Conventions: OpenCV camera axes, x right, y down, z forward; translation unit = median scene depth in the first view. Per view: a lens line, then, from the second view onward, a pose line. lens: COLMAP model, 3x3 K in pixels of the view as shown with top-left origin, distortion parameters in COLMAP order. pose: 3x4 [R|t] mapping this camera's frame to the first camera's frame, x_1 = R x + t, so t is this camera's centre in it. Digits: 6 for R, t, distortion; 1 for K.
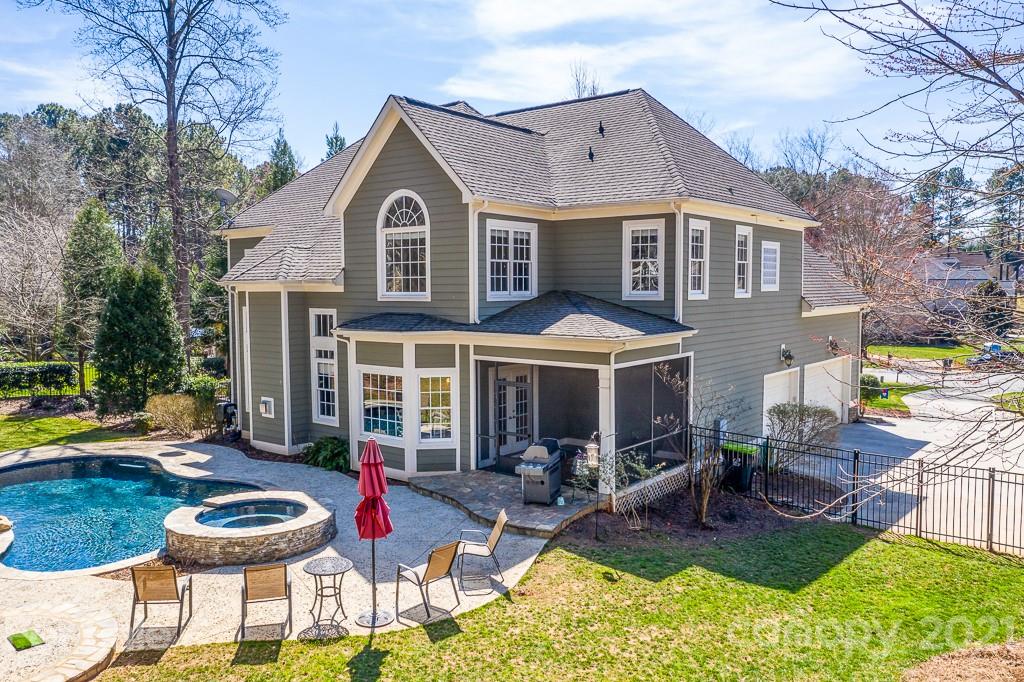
lens RADIAL K [[814.2, 0, 512.0], [0, 814.2, 341.0], [0, 0, 1]] dist [-0.003379, 0.001570]
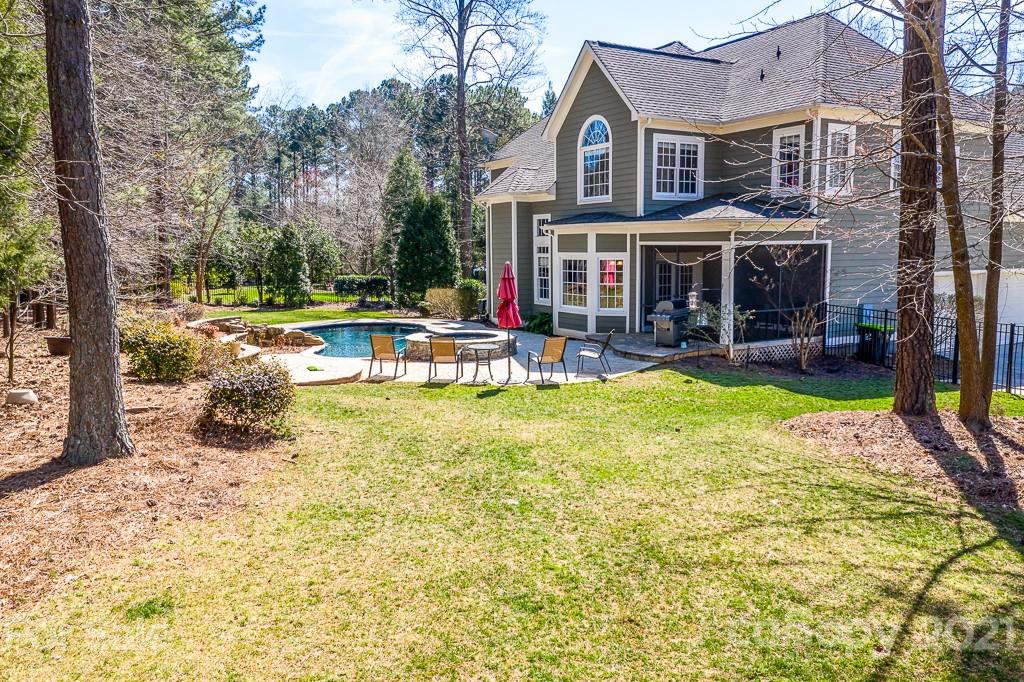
lens RADIAL K [[823.4, 0, 512.0], [0, 823.4, 341.0], [0, 0, 1]] dist [0.002225, 0.007460]
pose [[0.927455, 0.037847, -0.372014, 0.245544], [-0.020467, 0.998511, 0.050559, 0.108043], [0.373373, -0.039278, 0.926849, -0.268268]]
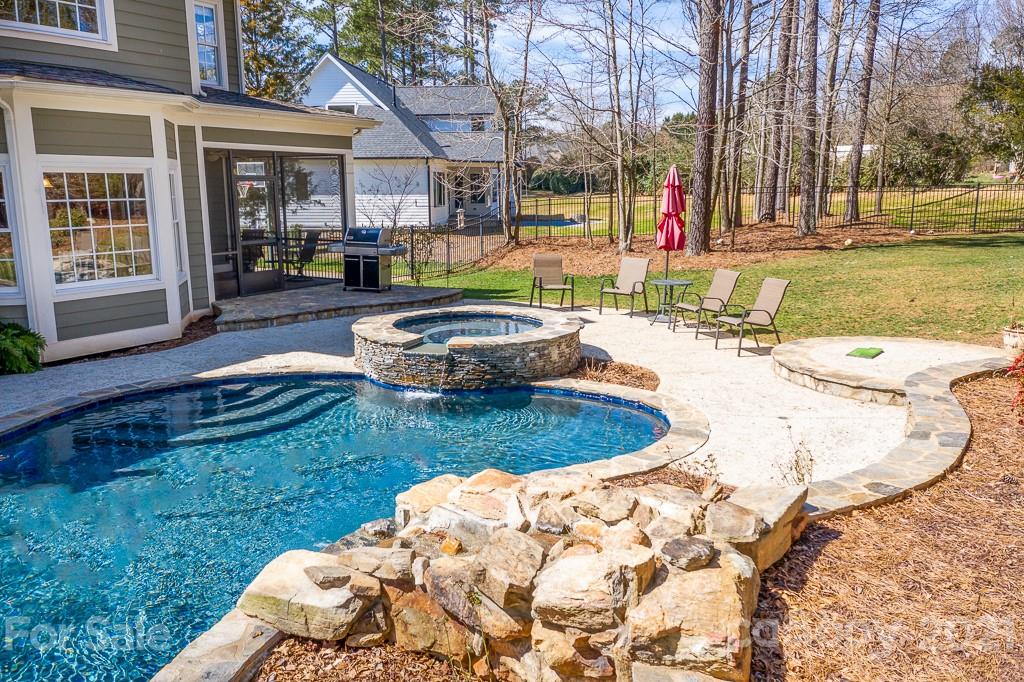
lens RADIAL K [[814.2, 0, 512.0], [0, 814.2, 341.0], [0, 0, 1]] dist [-0.003379, 0.001570]
pose [[-0.093386, -0.192404, 0.976862, -0.773696], [0.060684, 0.978226, 0.198474, 0.061481], [-0.993779, 0.077815, -0.079676, 0.773417]]
